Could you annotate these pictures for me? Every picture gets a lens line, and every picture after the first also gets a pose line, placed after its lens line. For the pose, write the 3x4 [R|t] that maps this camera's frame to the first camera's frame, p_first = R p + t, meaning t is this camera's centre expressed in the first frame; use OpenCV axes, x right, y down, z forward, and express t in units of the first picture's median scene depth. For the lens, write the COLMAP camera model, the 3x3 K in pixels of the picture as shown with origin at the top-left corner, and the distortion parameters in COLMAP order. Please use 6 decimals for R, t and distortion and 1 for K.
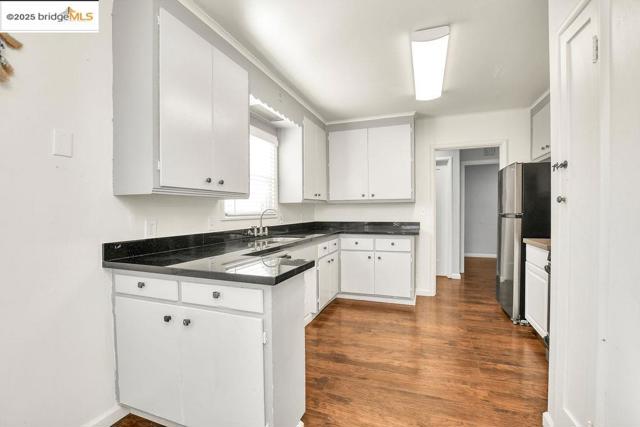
lens RADIAL K [[293.4, 0, 319.2], [0, 293.4, 214.8], [0, 0, 1]] dist [-0.024997, 0.000085]
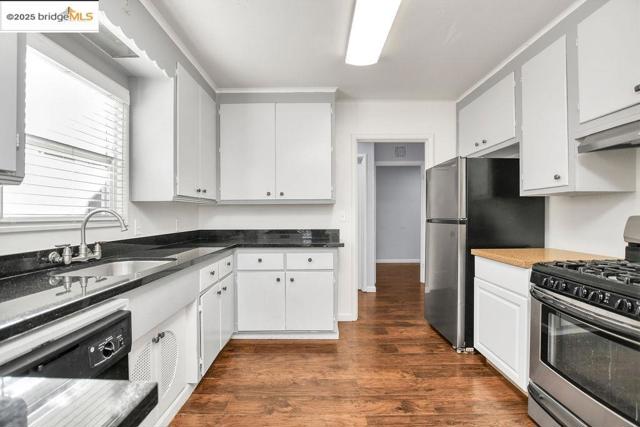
lens RADIAL K [[293.4, 0, 319.2], [0, 293.4, 214.8], [0, 0, 1]] dist [-0.024997, 0.000085]
pose [[0.936695, 0.003992, 0.350125, 0.013672], [0.001226, 0.999891, -0.014680, -0.002802], [-0.350145, 0.014180, 0.936588, 0.298147]]
